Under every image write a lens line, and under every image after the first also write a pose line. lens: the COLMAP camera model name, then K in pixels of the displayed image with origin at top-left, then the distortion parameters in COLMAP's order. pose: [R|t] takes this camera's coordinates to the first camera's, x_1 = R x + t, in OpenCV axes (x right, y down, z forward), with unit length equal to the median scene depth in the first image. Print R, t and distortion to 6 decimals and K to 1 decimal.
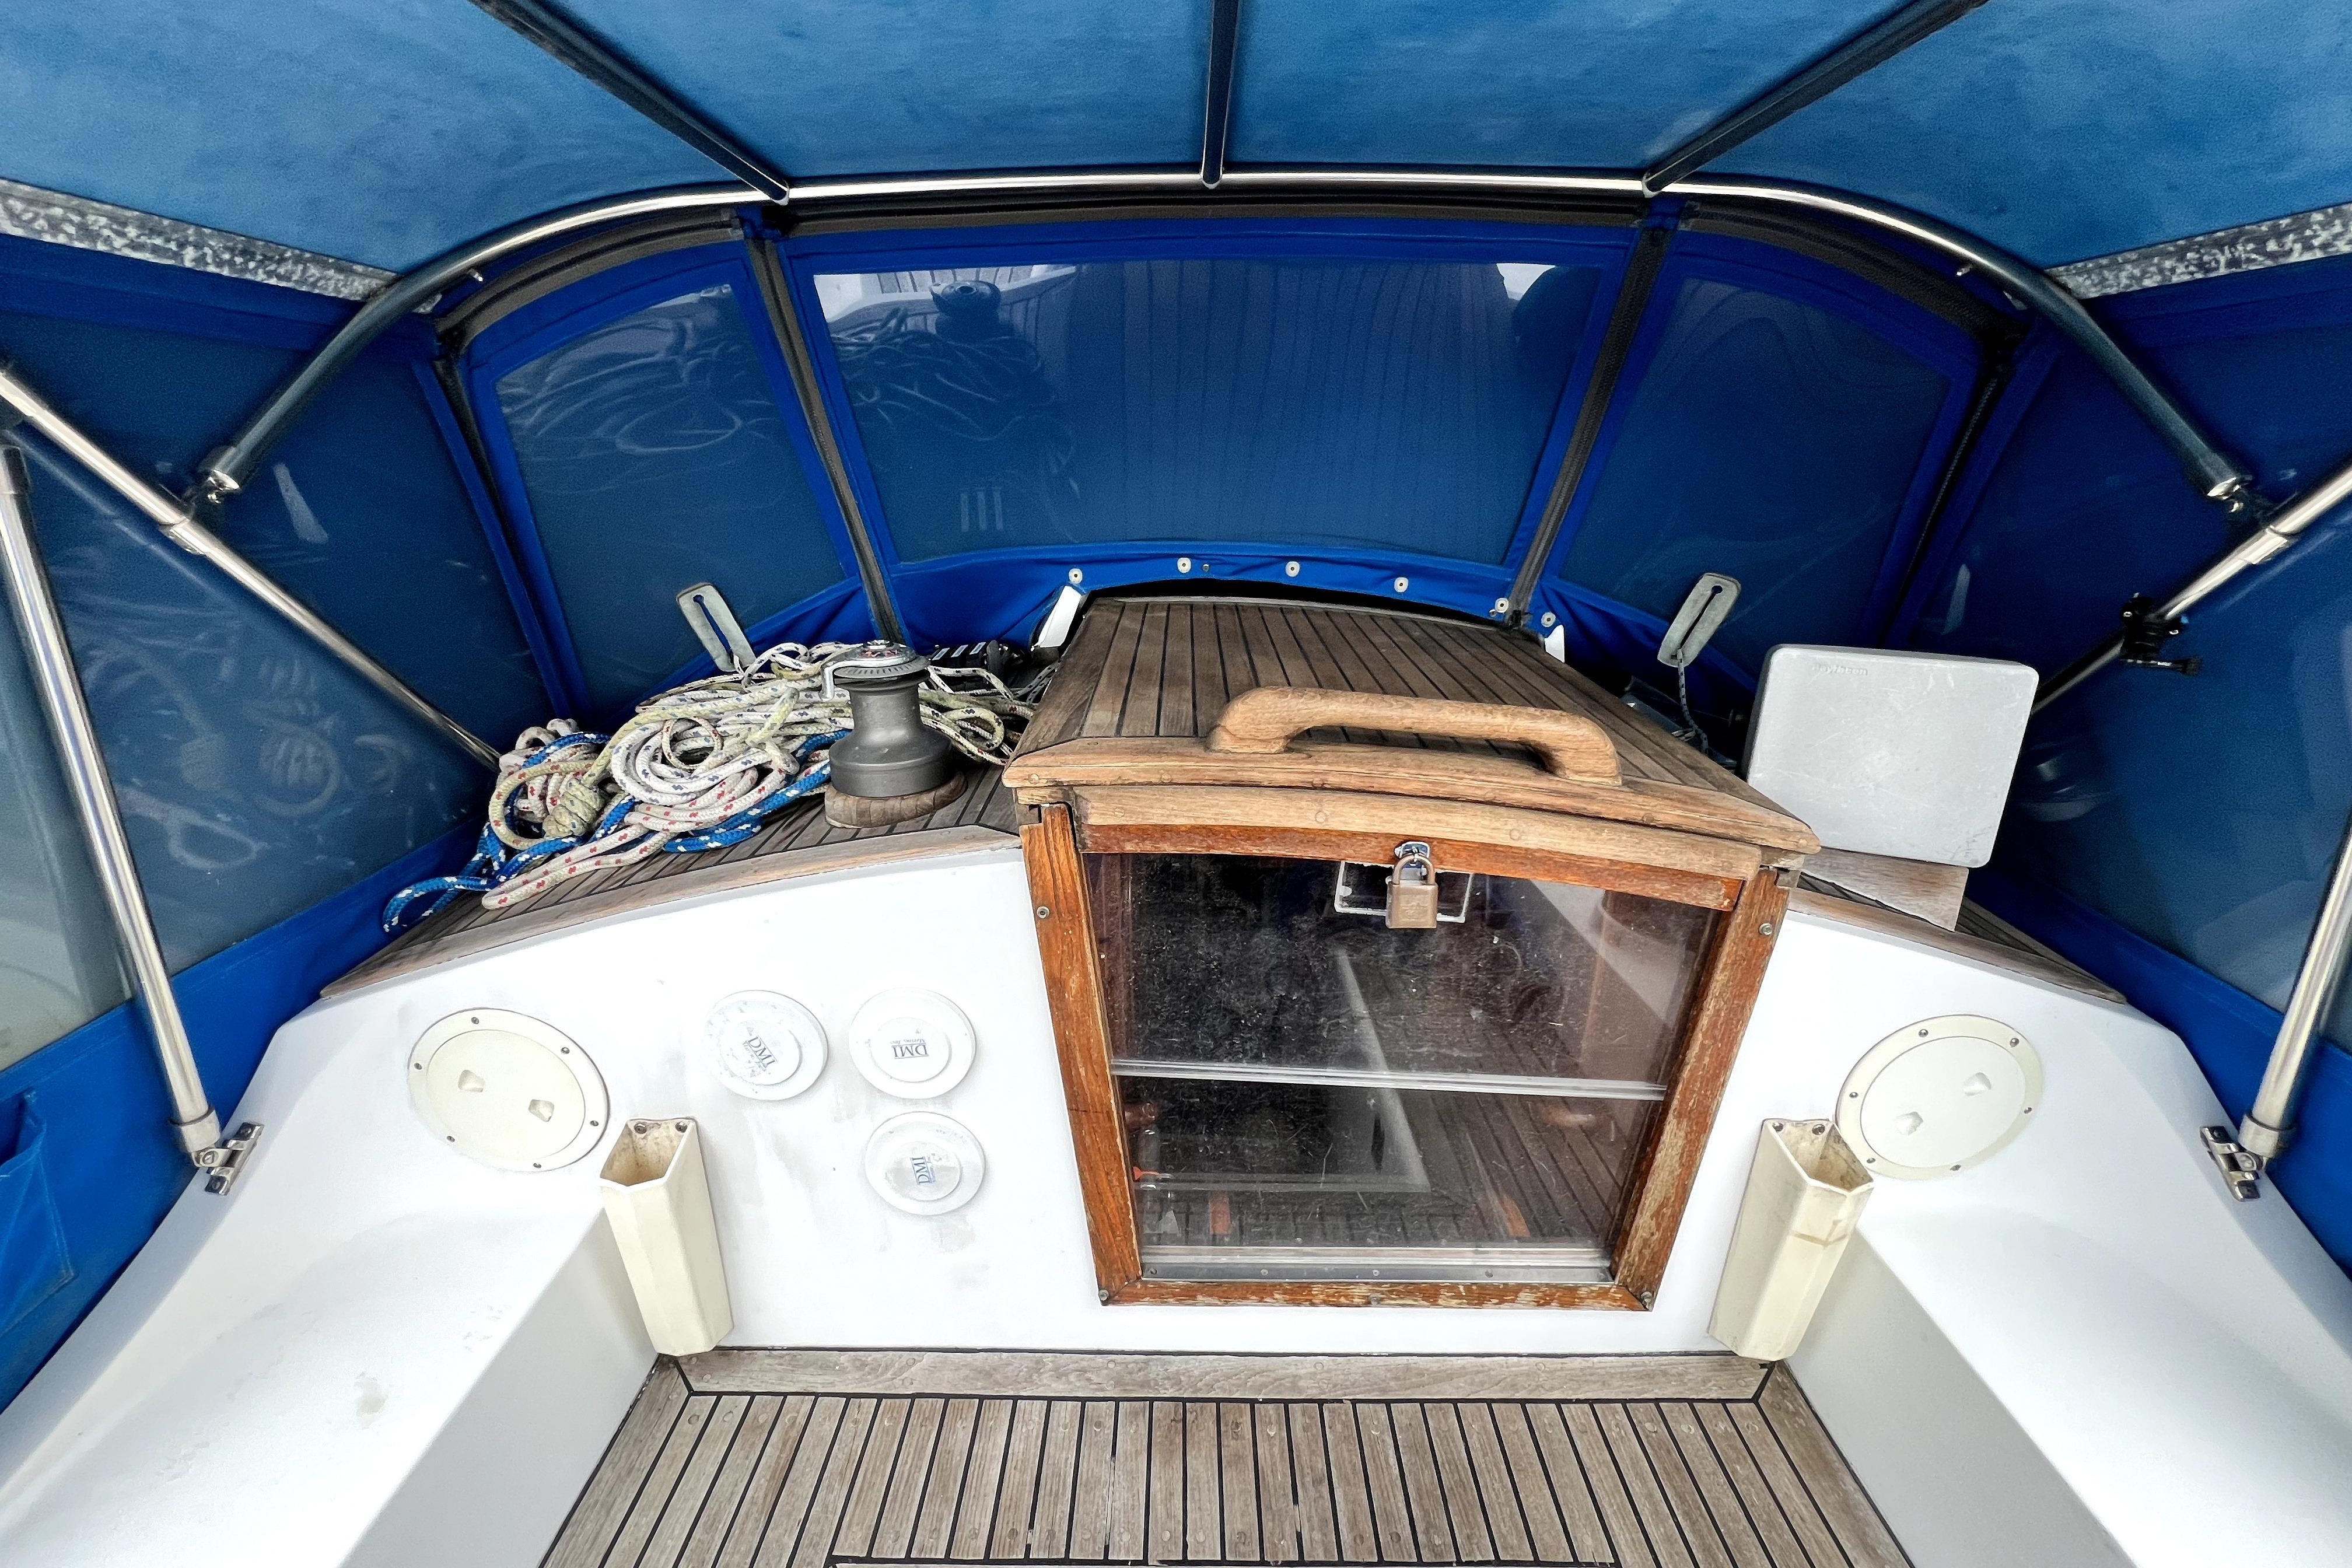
lens RADIAL K [[949.7, 0, 1172.2], [0, 949.7, 785.2], [0, 0, 1]] dist [-0.001369, 0.000160]
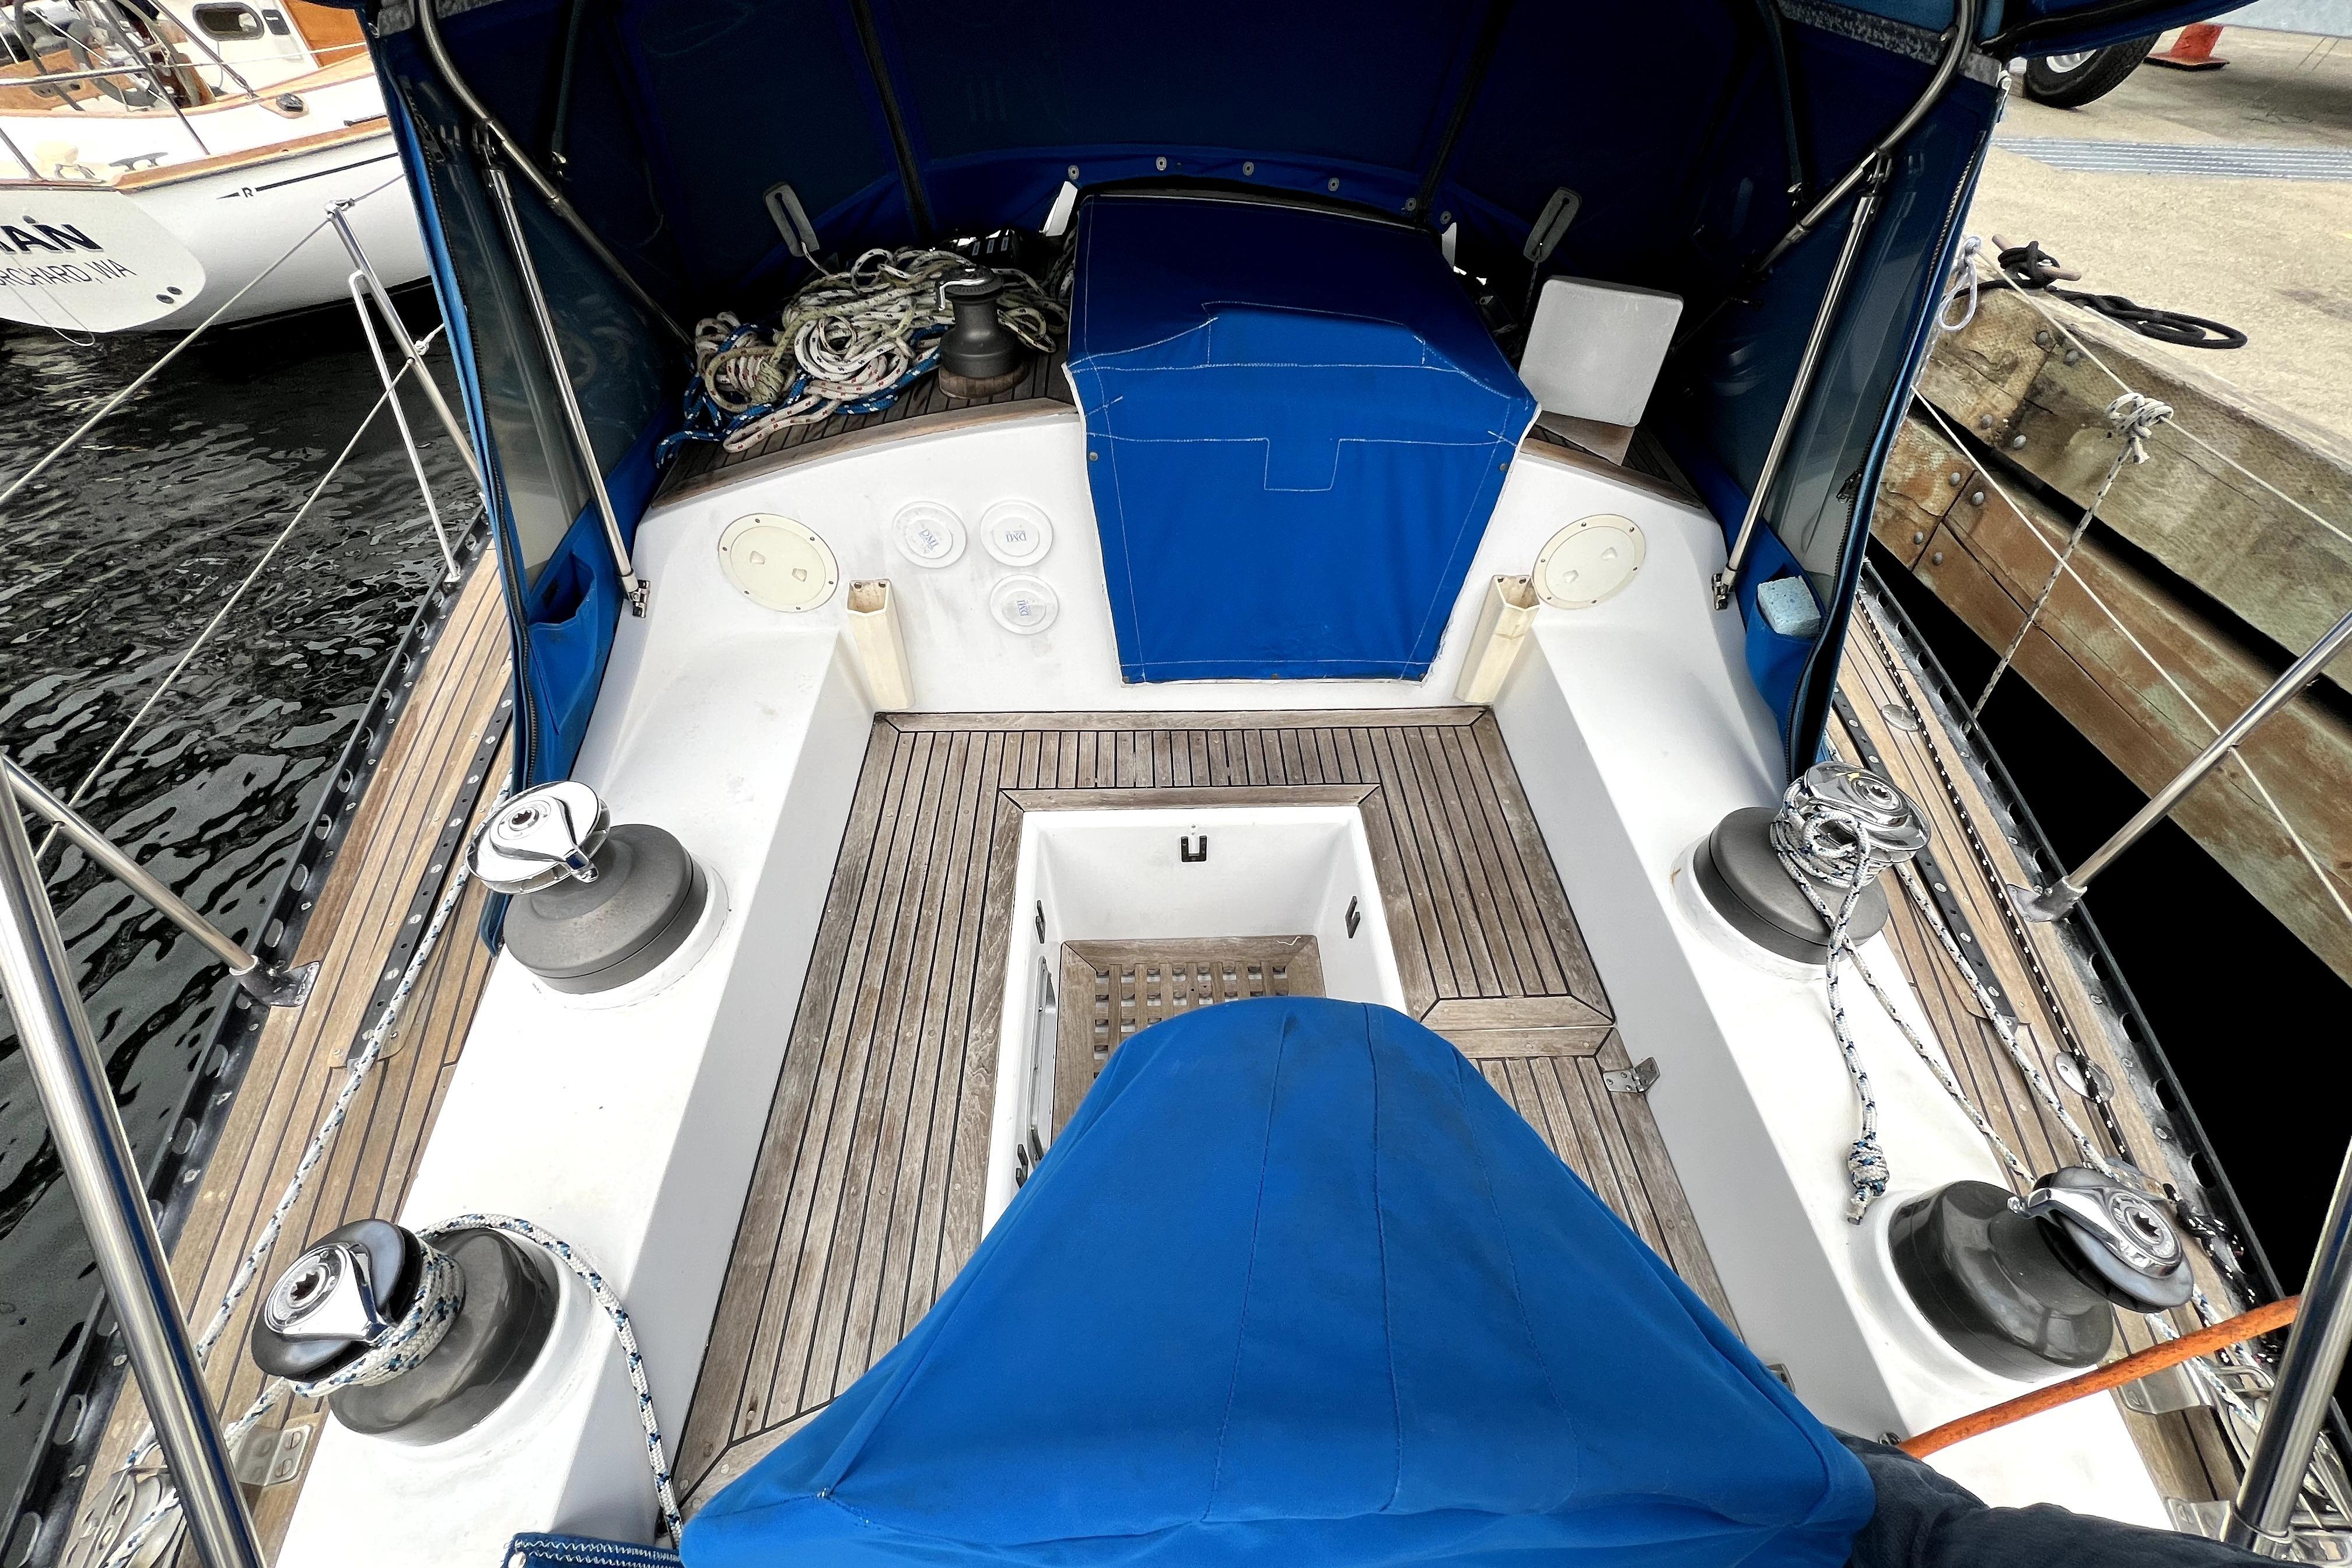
lens RADIAL K [[949.7, 0, 1177.0], [0, 949.7, 784.7], [0, 0, 1]] dist [-0.001369, 0.000160]
pose [[0.998192, -0.019490, 0.056864, -0.080629], [-0.007499, 0.898209, 0.439505, -0.073067], [-0.059642, -0.439137, 0.896438, -0.707297]]
